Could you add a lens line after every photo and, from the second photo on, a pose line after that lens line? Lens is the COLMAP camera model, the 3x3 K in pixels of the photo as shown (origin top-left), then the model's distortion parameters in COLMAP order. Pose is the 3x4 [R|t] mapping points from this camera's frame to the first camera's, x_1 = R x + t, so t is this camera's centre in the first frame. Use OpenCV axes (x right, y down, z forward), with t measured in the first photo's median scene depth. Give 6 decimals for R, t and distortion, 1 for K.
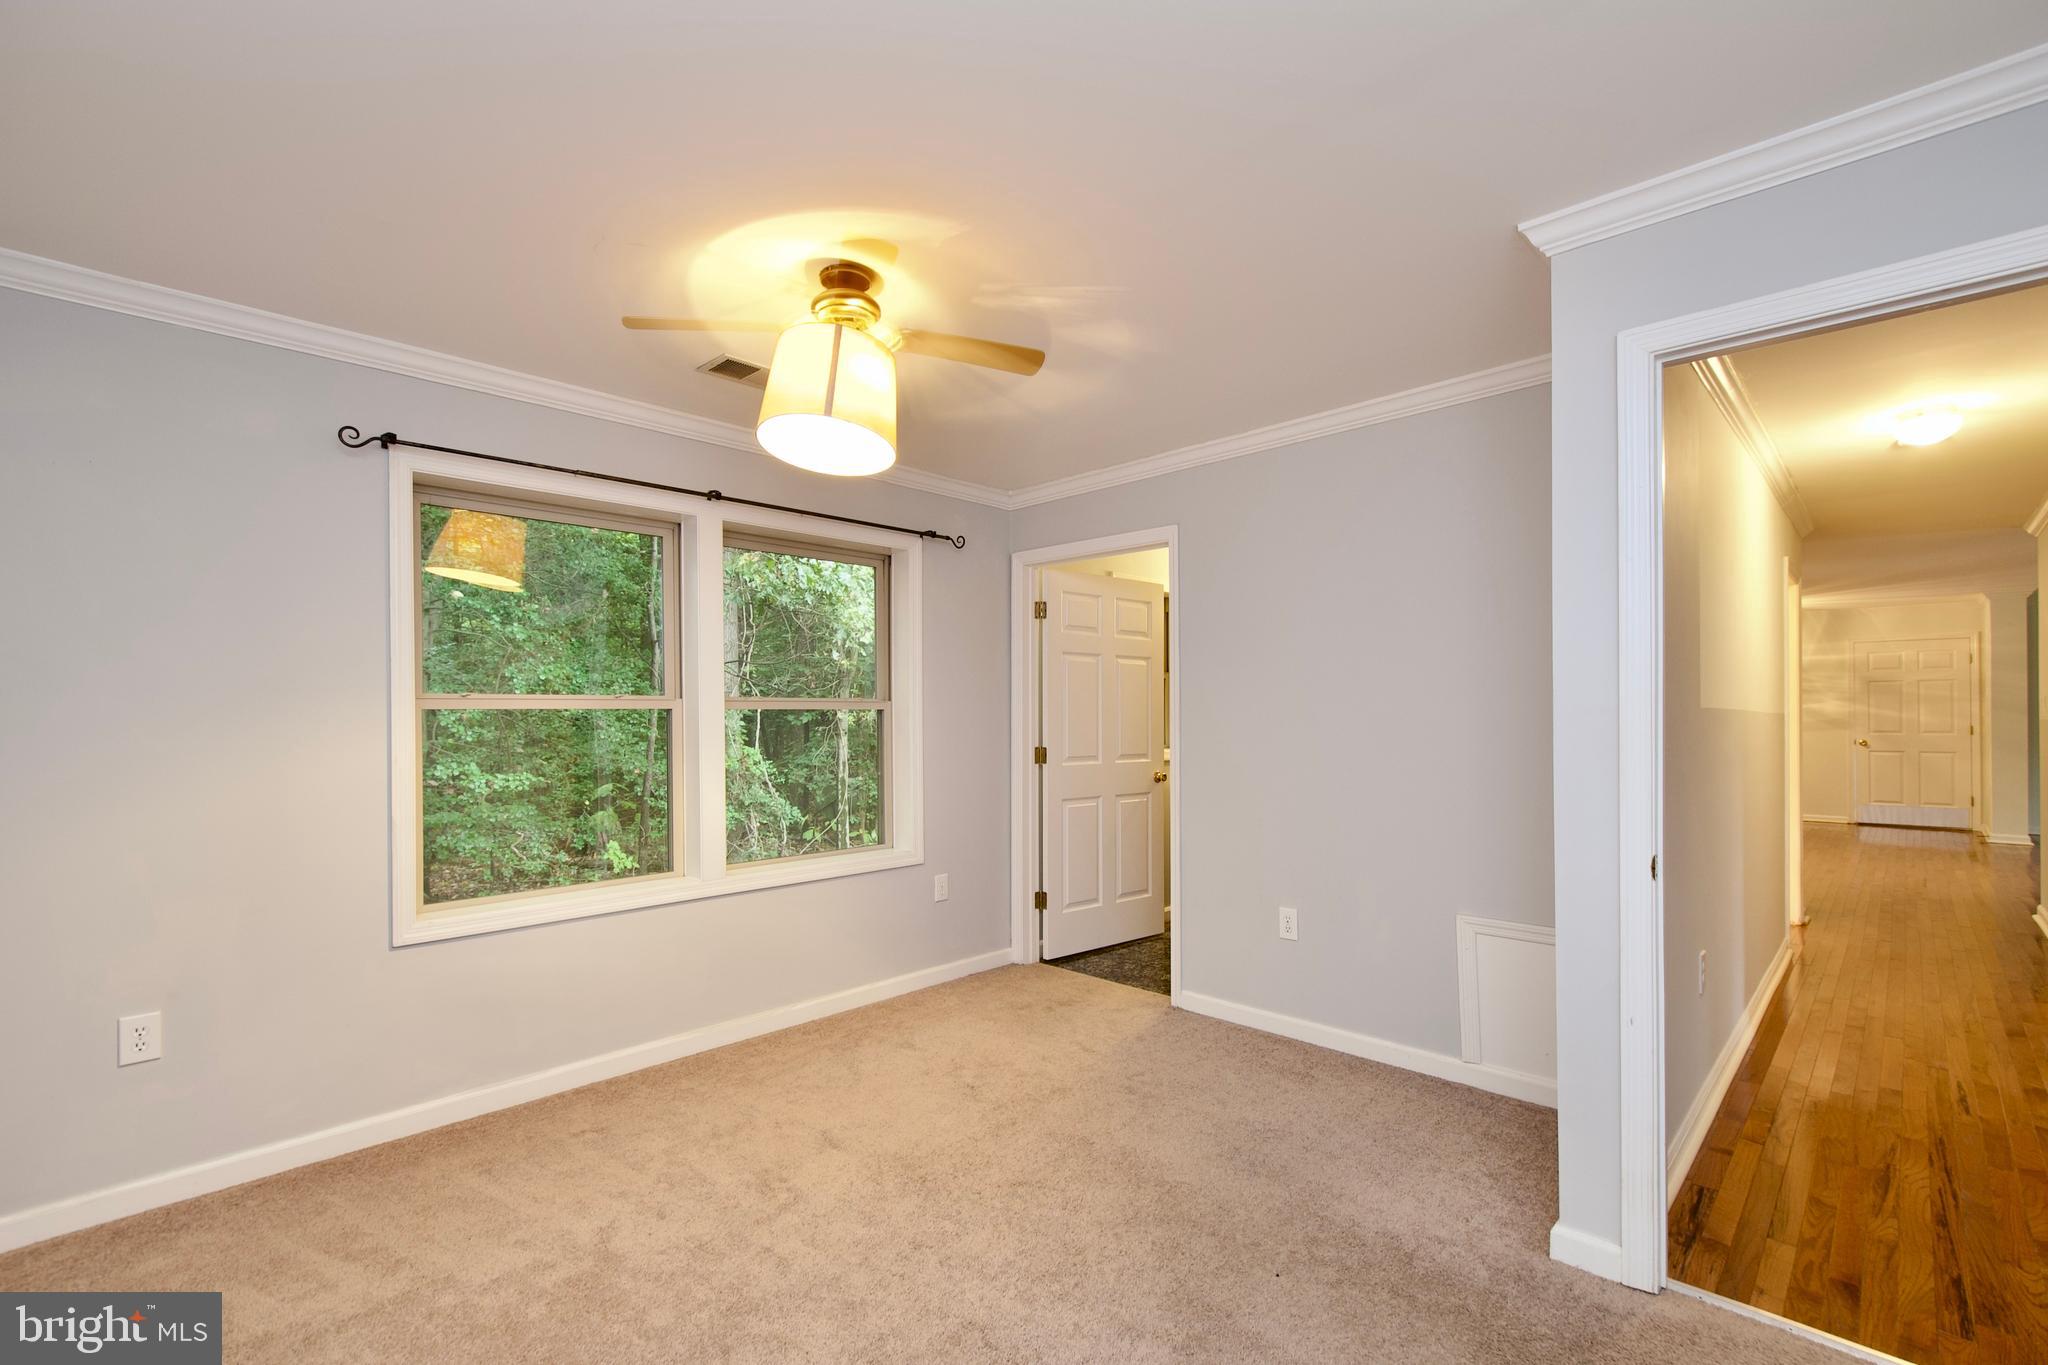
lens RADIAL K [[911.8, 0, 1035.4], [0, 911.8, 704.8], [0, 0, 1]] dist [-0.002220, 0.000275]
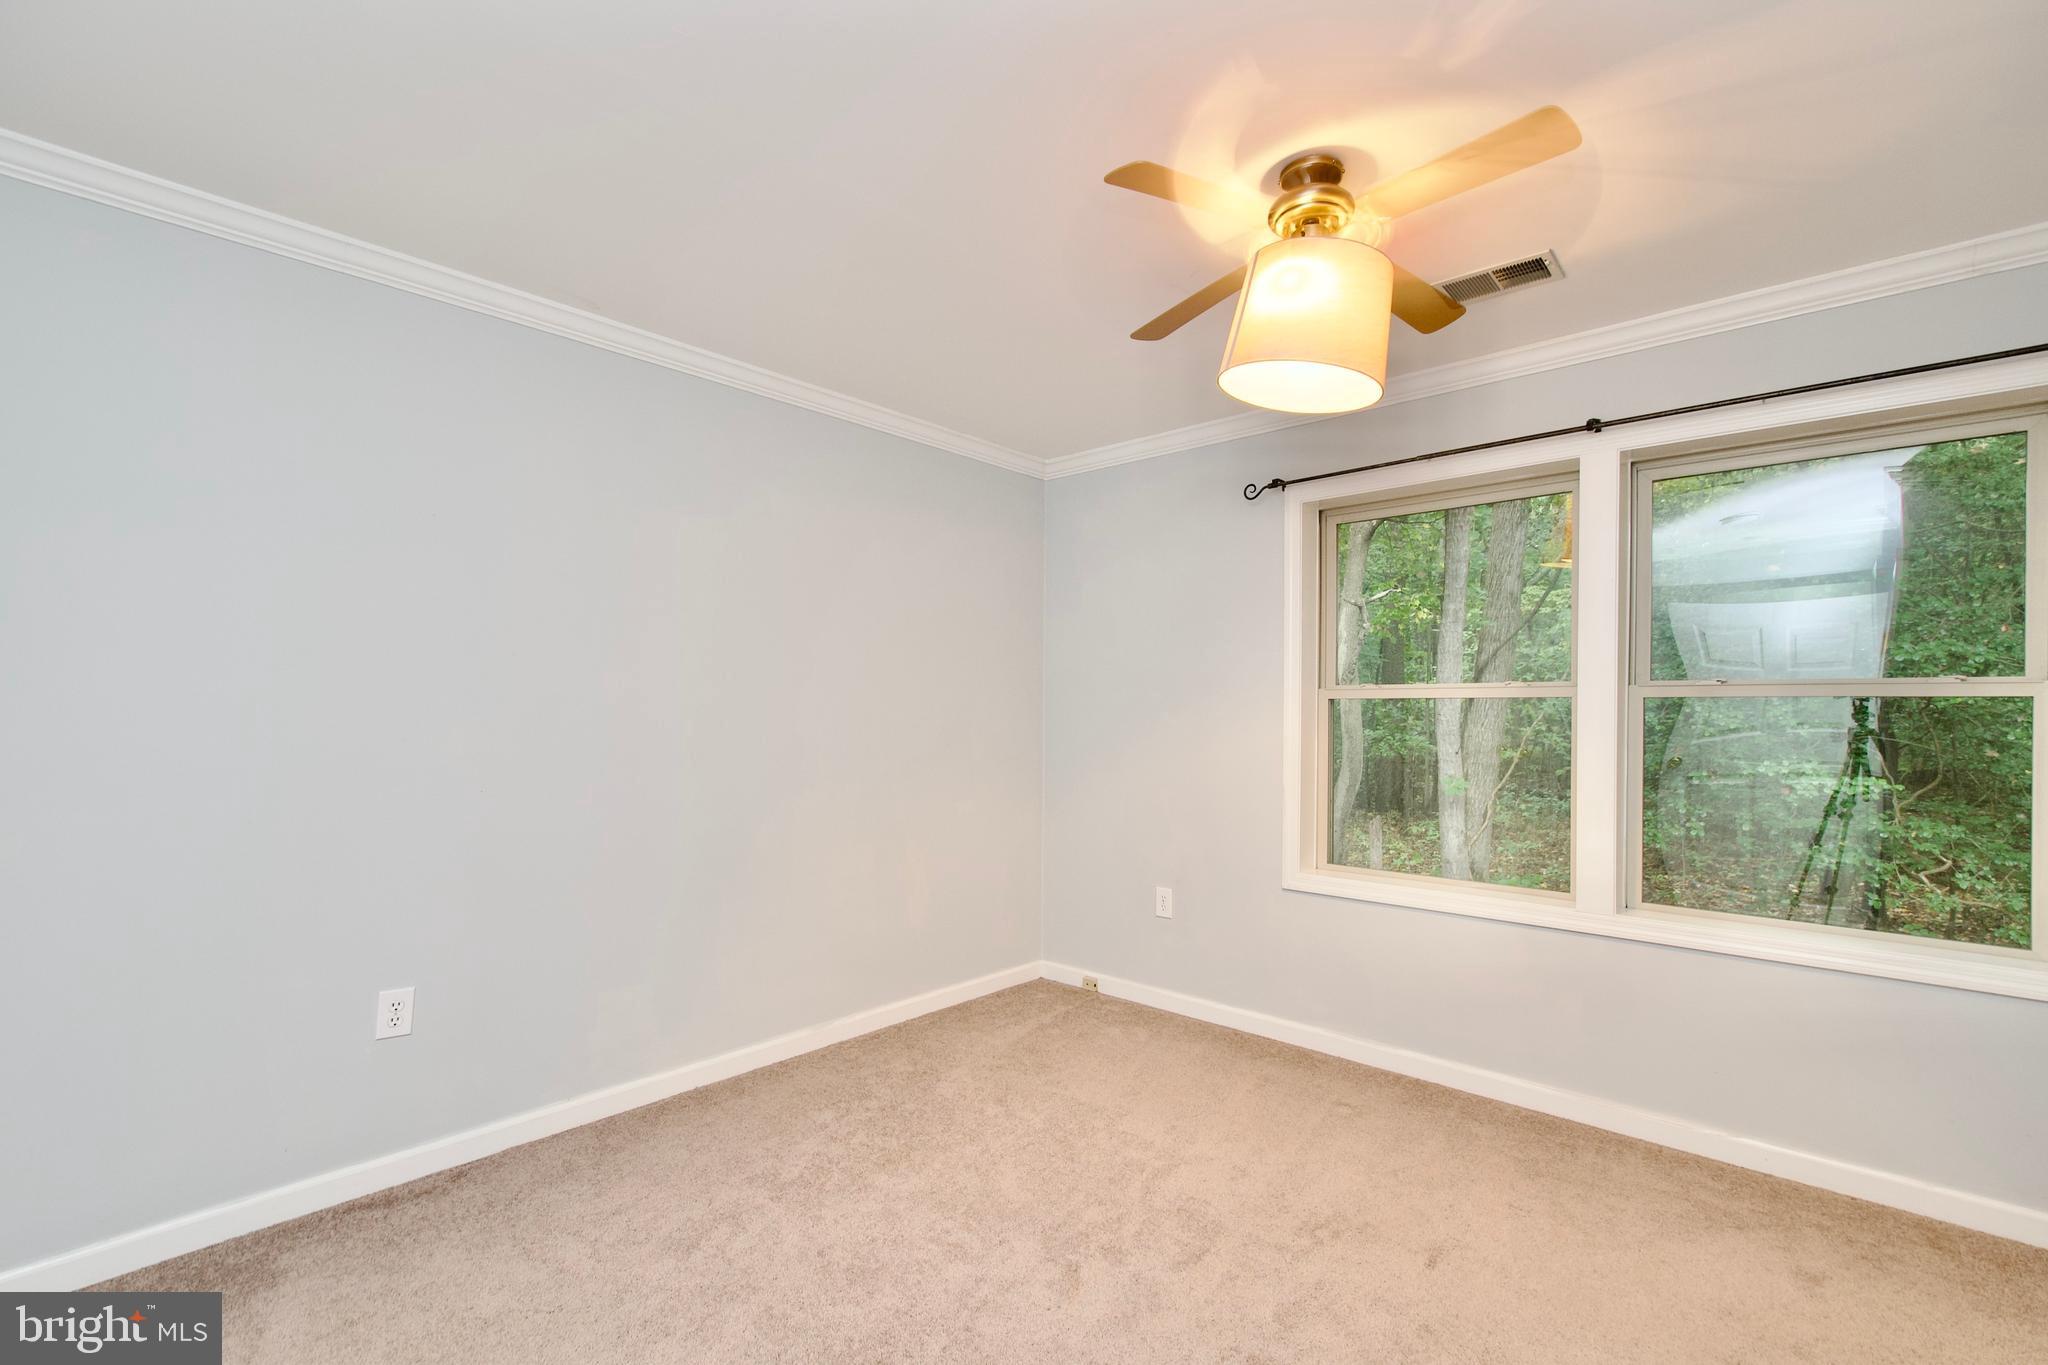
lens RADIAL K [[911.8, 0, 1036.2], [0, 911.8, 704.8], [0, 0, 1]] dist [-0.002220, 0.000275]
pose [[0.020537, 0.006002, -0.999771, 0.420703], [0.009200, 0.999939, 0.006192, 0.001788], [0.999747, -0.009325, 0.020480, 0.498316]]
